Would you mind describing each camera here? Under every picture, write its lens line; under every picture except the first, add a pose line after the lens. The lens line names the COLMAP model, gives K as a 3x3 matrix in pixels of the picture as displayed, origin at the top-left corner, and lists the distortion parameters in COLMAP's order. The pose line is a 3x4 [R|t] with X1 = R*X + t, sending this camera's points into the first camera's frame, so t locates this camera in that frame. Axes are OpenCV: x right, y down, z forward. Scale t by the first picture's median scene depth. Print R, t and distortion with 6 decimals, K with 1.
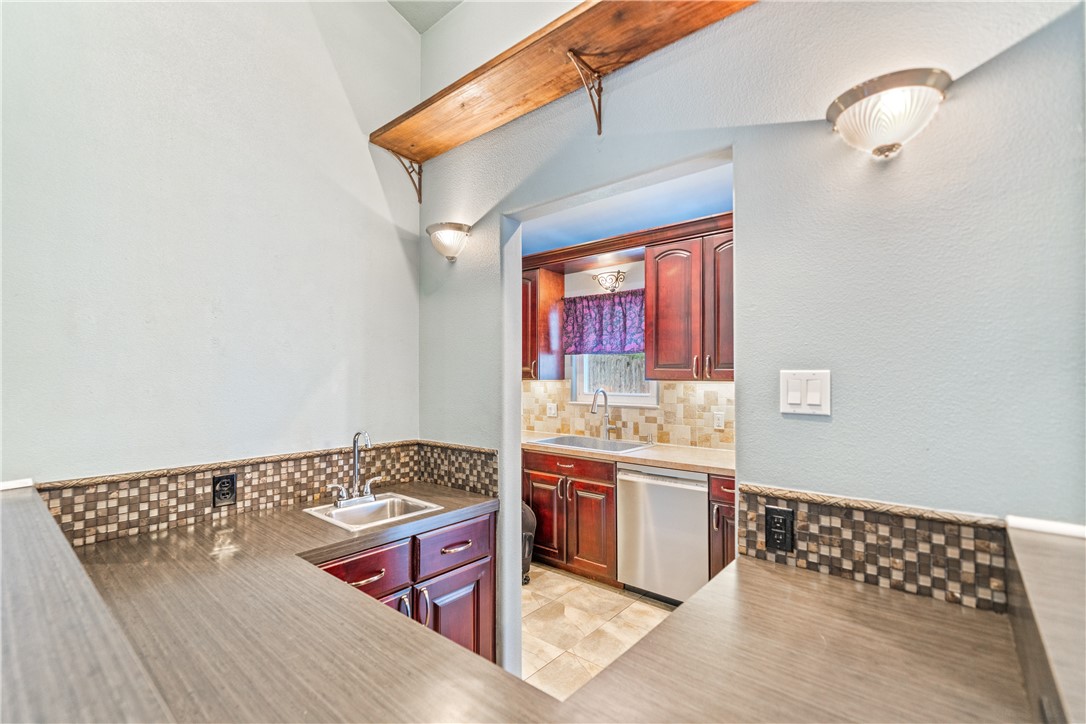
lens RADIAL K [[479.7, 0, 539.3], [0, 479.7, 371.8], [0, 0, 1]] dist [0.003711, -0.000148]
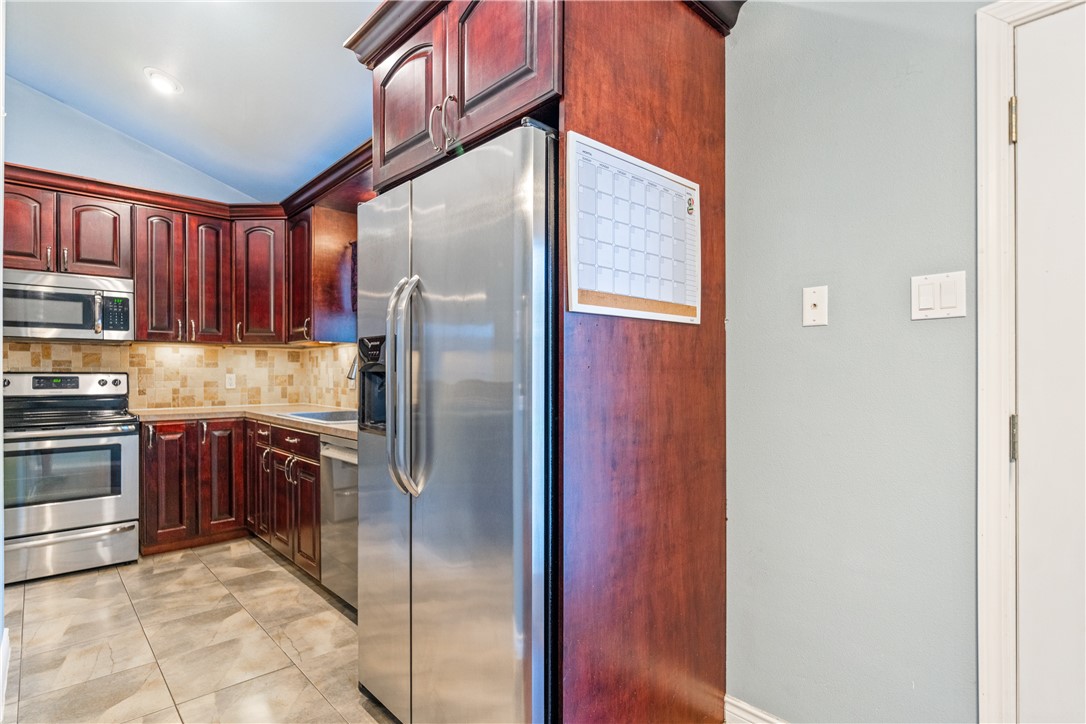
lens RADIAL K [[546.4, 0, 541.0], [0, 546.4, 373.0], [0, 0, 1]] dist [-0.000810, 0.001474]
pose [[0.993075, -0.000534, -0.117483, 0.694101], [0.001491, 0.999966, 0.008064, 0.089546], [0.117474, -0.008184, 0.993042, 0.164813]]
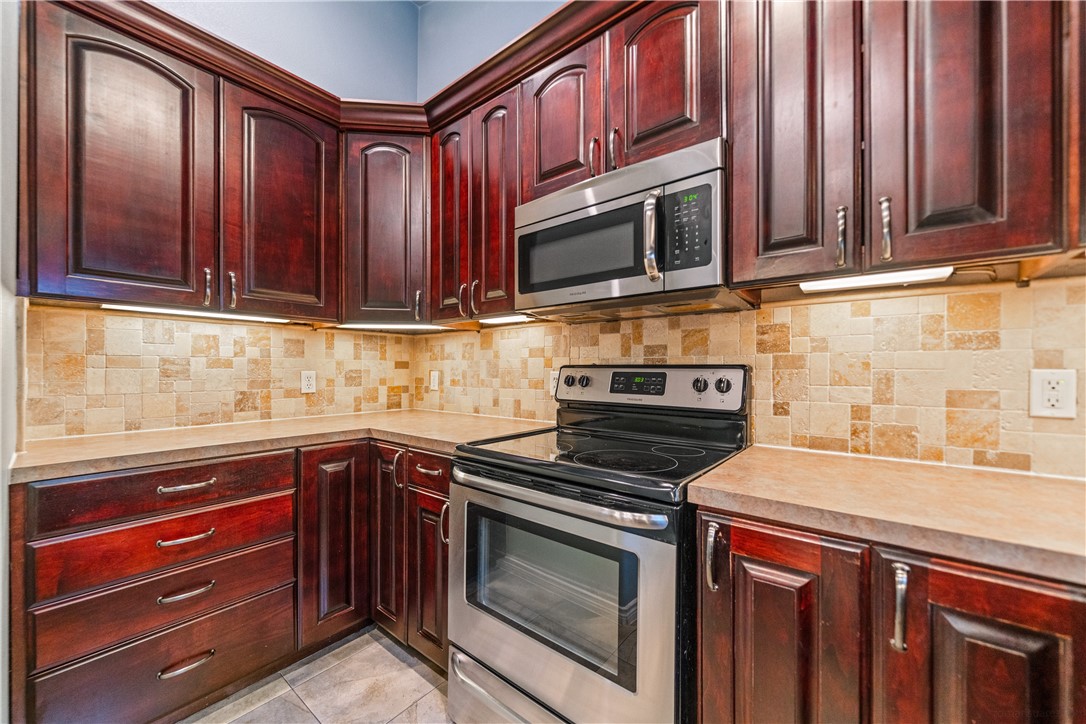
lens RADIAL K [[395.2, 0, 559.3], [0, 395.2, 370.6], [0, 0, 1]] dist [0.001073, -0.000516]
pose [[0.034207, 0.003328, -0.999409, -0.032918], [0.007670, 0.999964, 0.003592, 0.100584], [0.999385, -0.007788, 0.034180, 1.158407]]
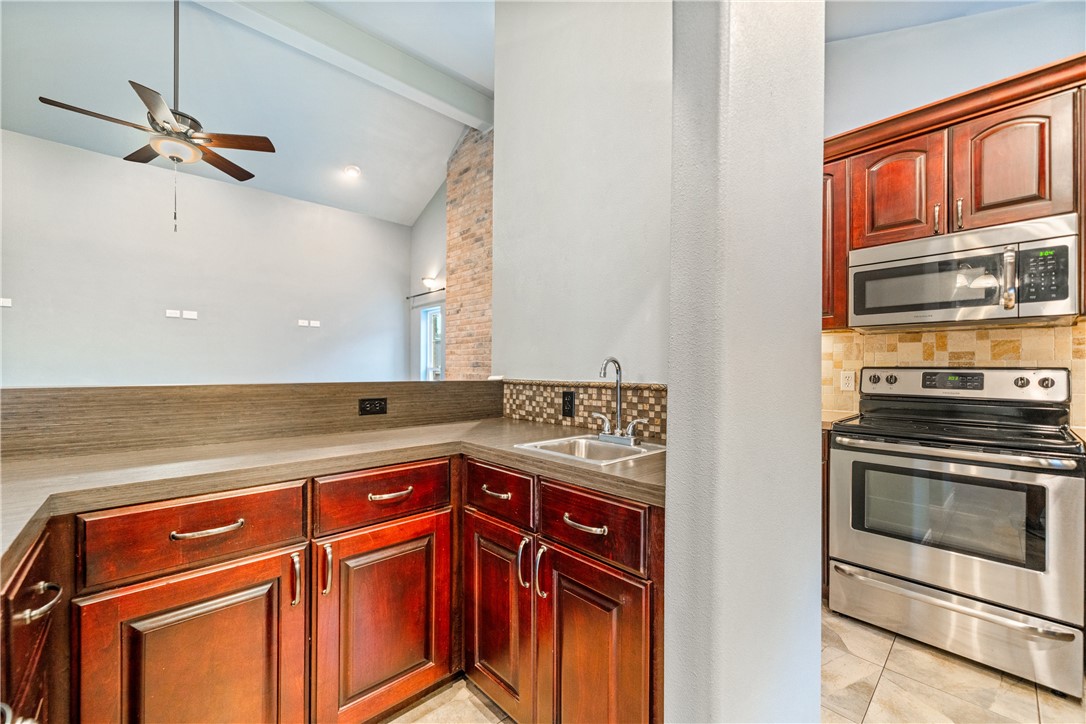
lens RADIAL K [[428.5, 0, 544.0], [0, 428.5, 369.7], [0, 0, 1]] dist [-0.006854, 0.001545]
pose [[-0.110861, 0.003318, -0.993830, 0.271969], [0.005670, 0.999980, 0.002706, 0.094162], [0.993820, -0.005335, -0.110878, 0.646093]]
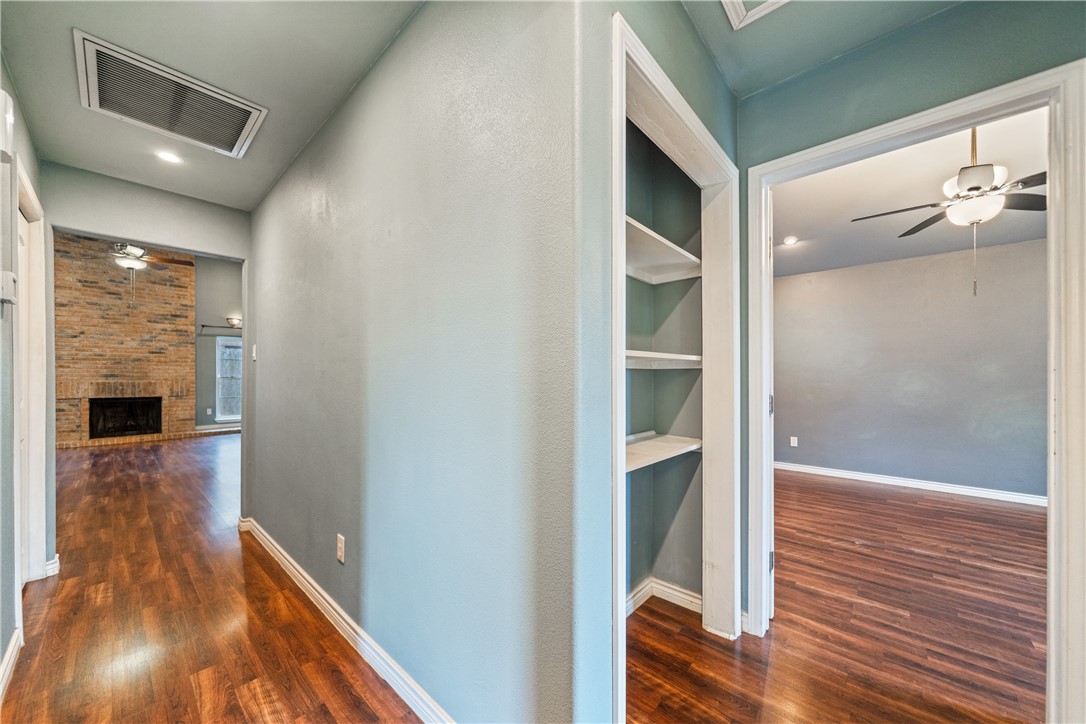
lens RADIAL K [[395.2, 0, 548.0], [0, 395.2, 376.2], [0, 0, 1]] dist [0.001073, -0.000516]
pose [[0.999931, -0.001998, -0.011545, 1.348458], [0.002062, 0.999983, 0.005526, 0.071640], [0.011534, -0.005549, 0.999918, -2.386204]]
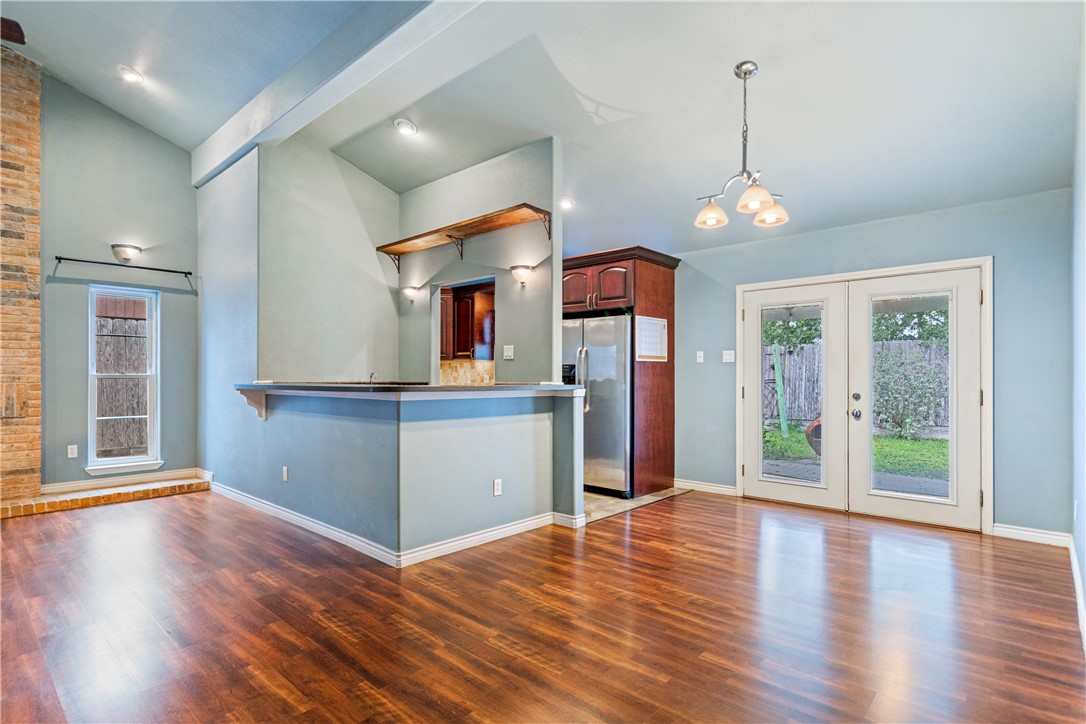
lens RADIAL K [[546.4, 0, 539.7], [0, 546.4, 374.7], [0, 0, 1]] dist [-0.000810, 0.001474]
pose [[0.999427, 0.002334, -0.033758, 0.399536], [-0.002058, 0.999964, 0.008213, 0.073141], [0.033776, -0.008139, 0.999396, -1.229227]]
